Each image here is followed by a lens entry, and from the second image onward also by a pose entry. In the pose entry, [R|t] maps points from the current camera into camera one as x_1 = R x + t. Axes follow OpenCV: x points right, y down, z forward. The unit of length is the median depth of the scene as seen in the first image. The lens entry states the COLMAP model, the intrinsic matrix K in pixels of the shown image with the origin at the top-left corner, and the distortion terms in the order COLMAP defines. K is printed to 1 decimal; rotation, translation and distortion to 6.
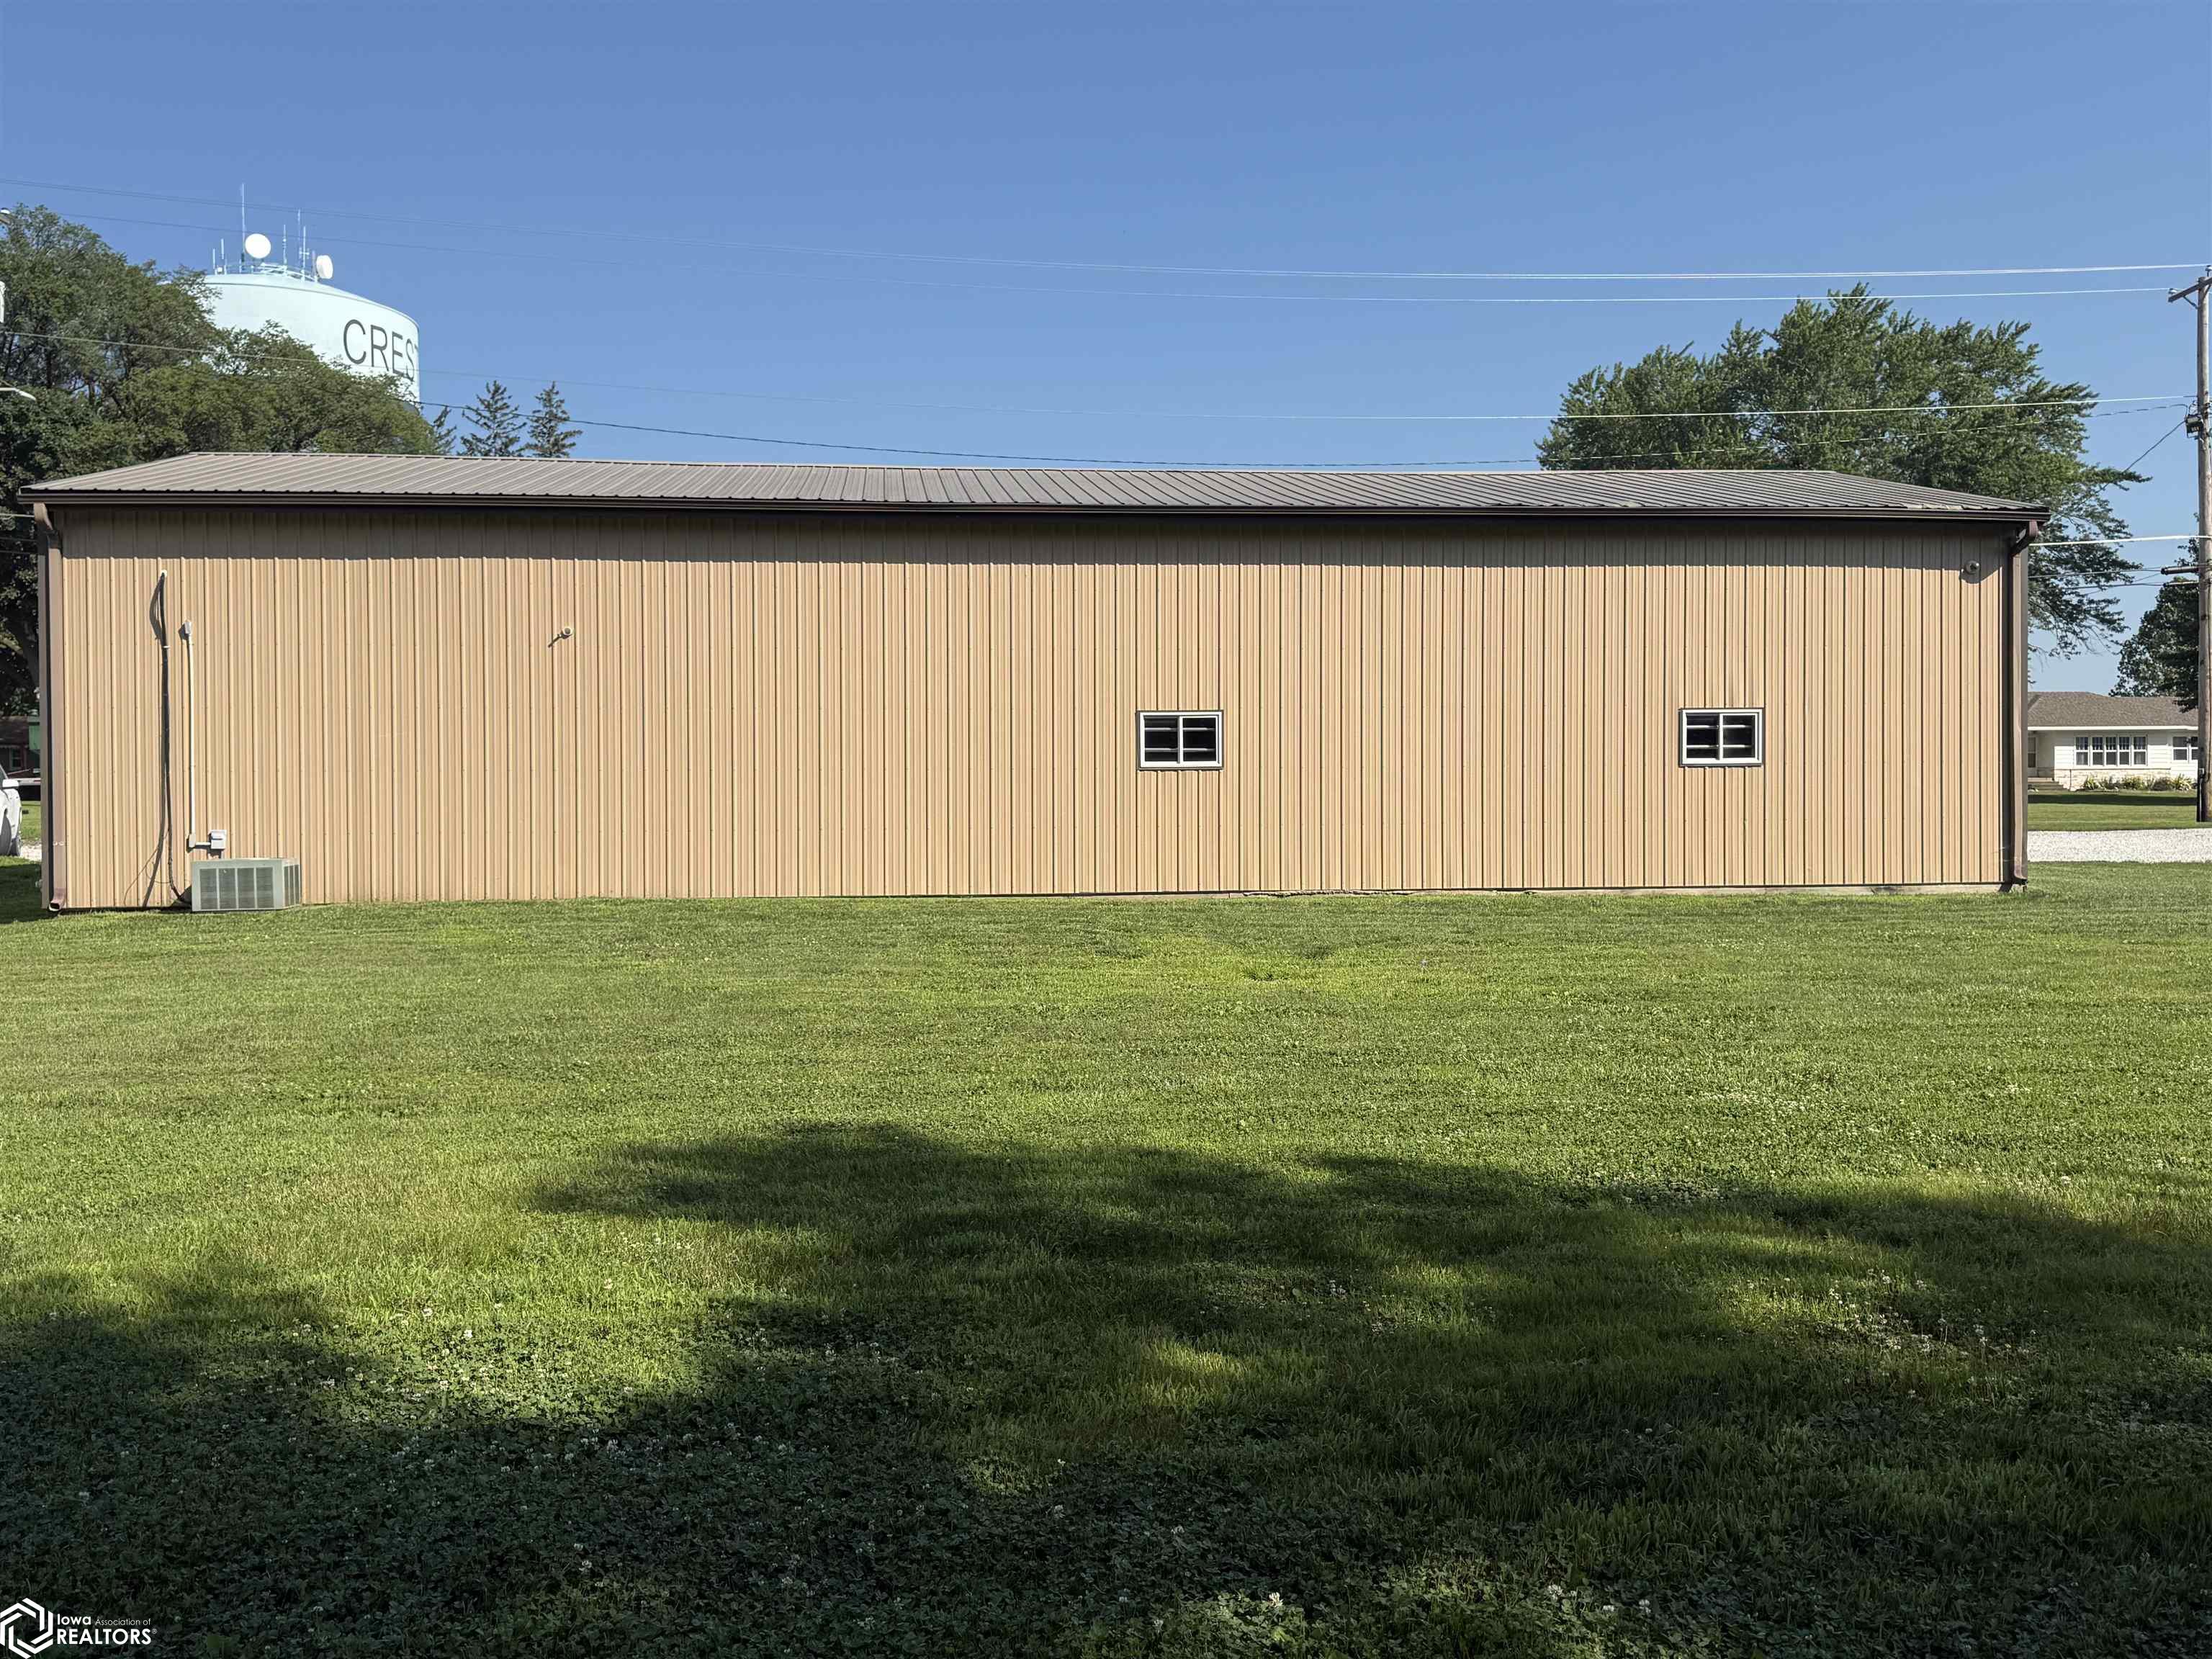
lens RADIAL K [[1959.3, 0, 1104.9], [0, 1959.3, 834.3], [0, 0, 1]] dist [0.048555, -0.031085]
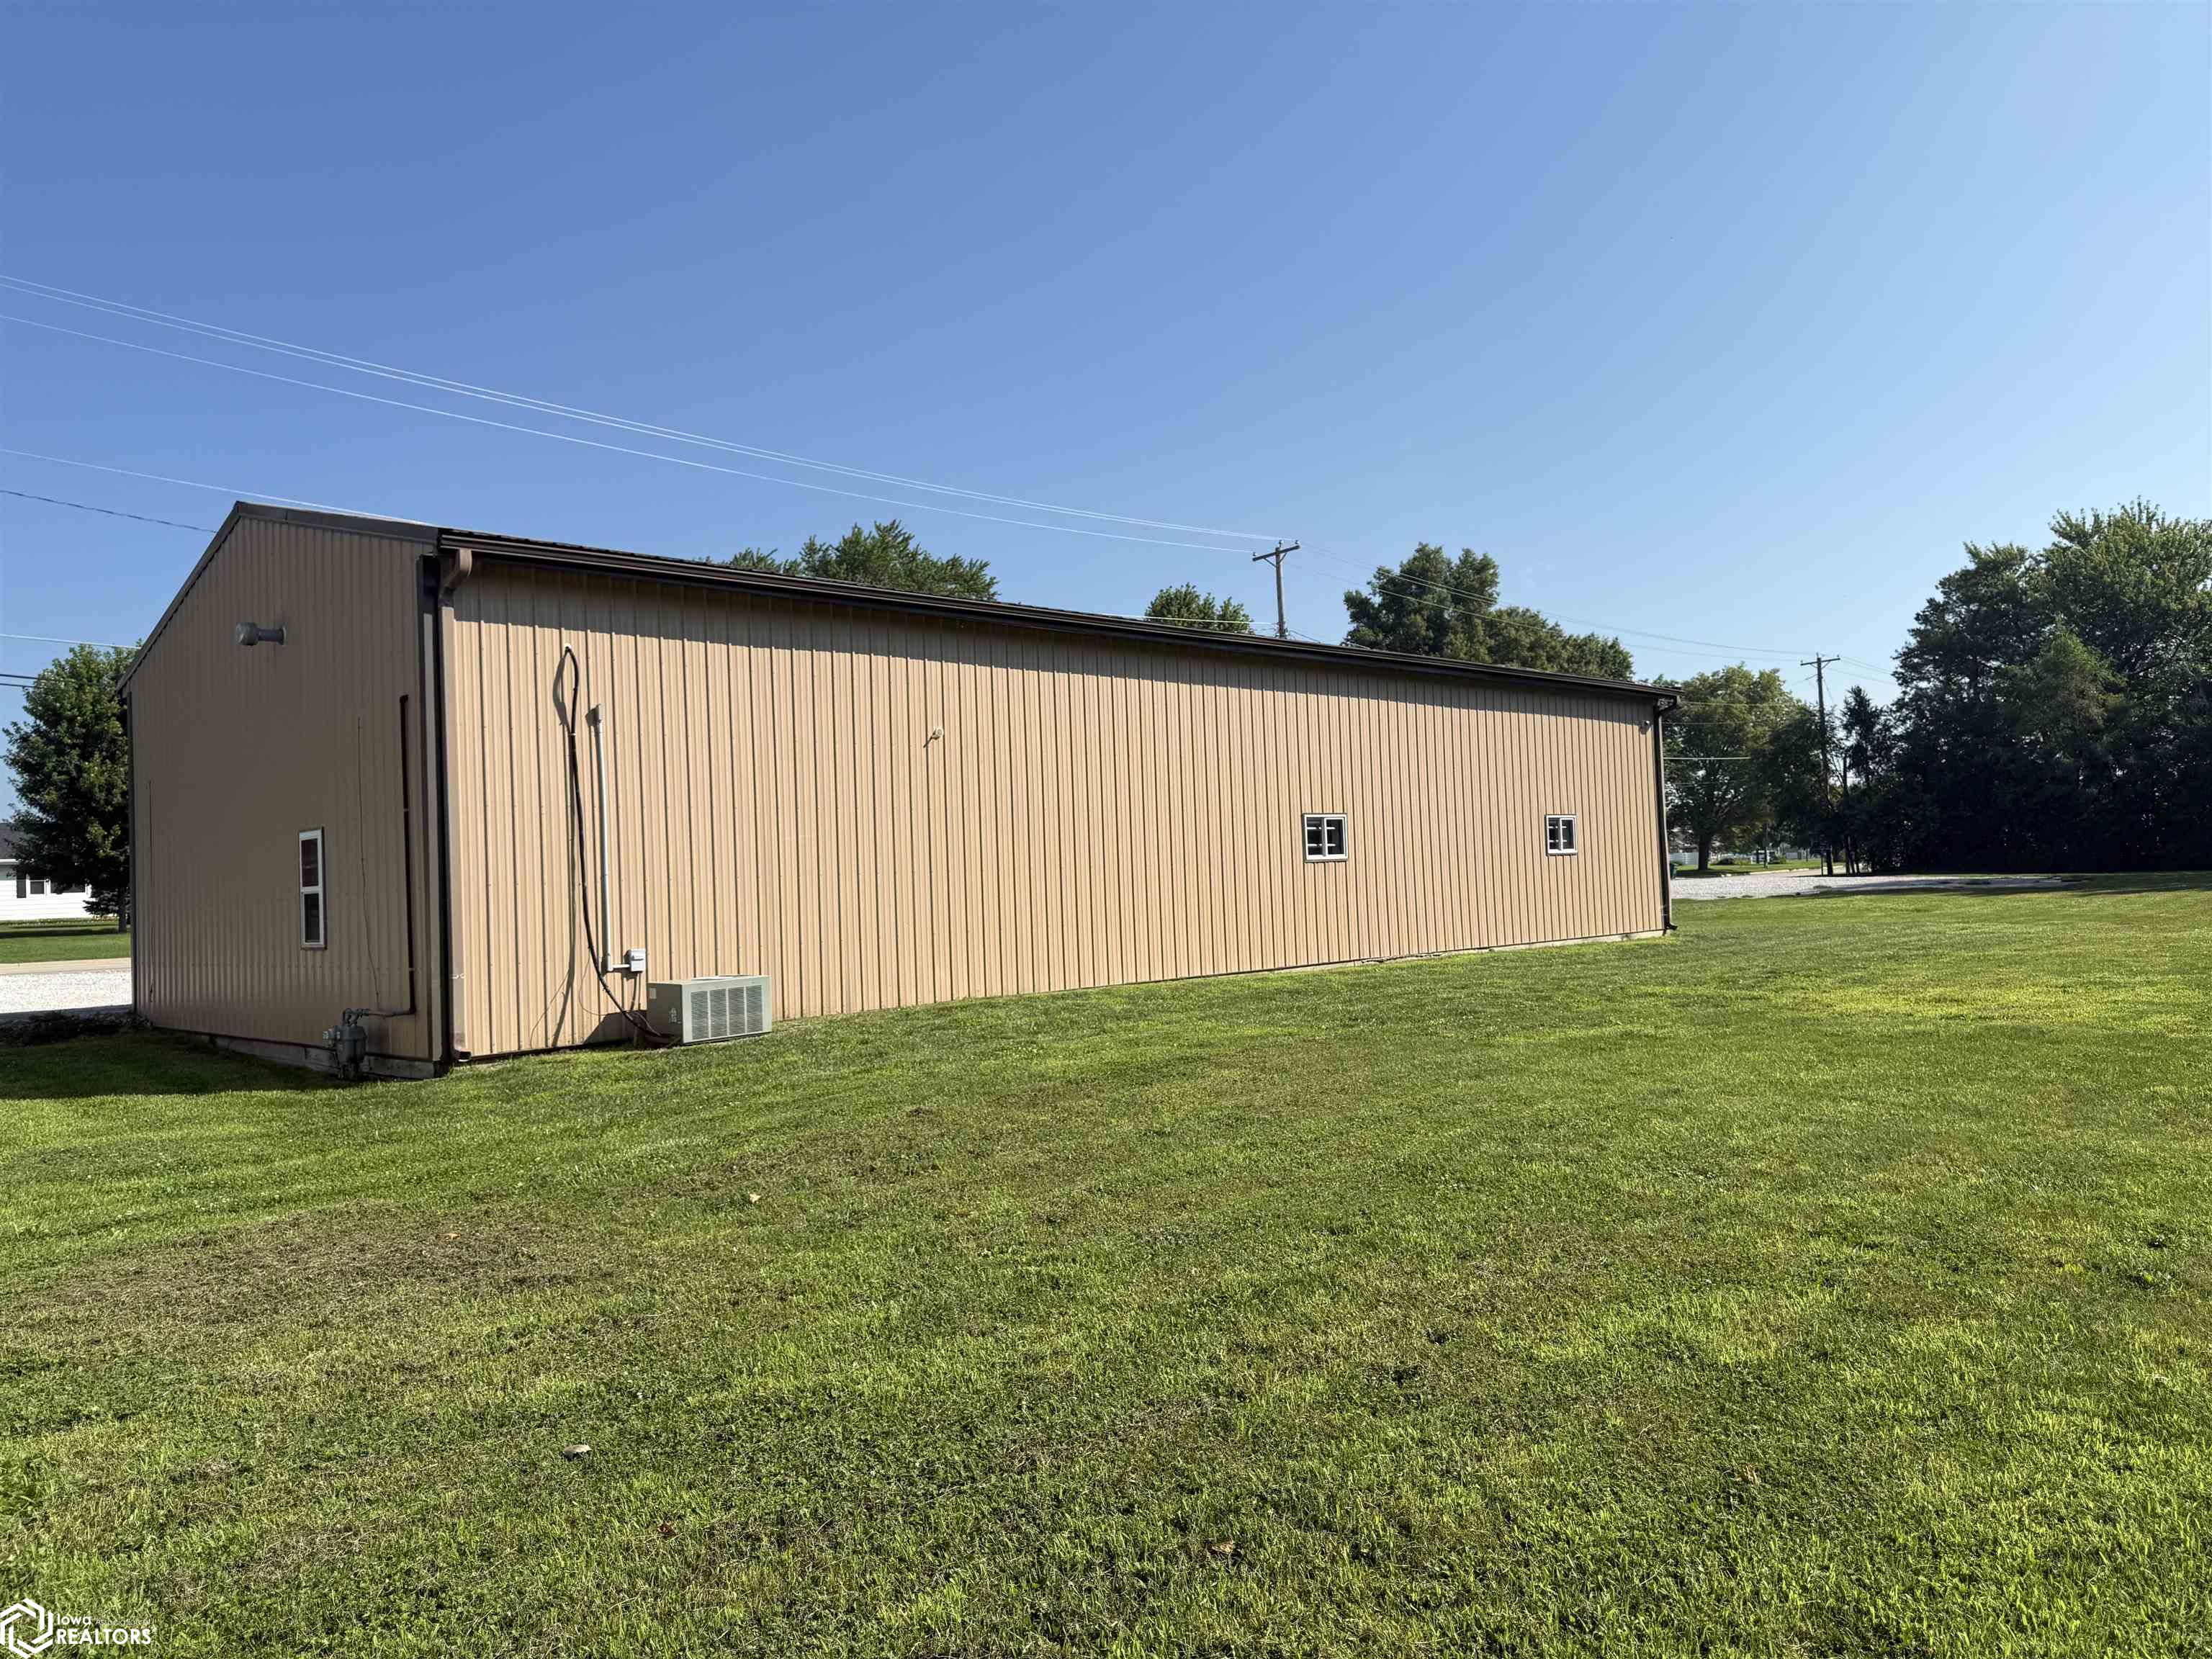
lens RADIAL K [[1546.9, 0, 1103.1], [0, 1546.9, 836.0], [0, 0, 1]] dist [0.021397, -0.030811]
pose [[0.790503, -0.005580, 0.612432, -0.659532], [0.044442, 0.997845, -0.048272, -0.008856], [-0.610843, 0.065377, 0.789048, 0.325480]]
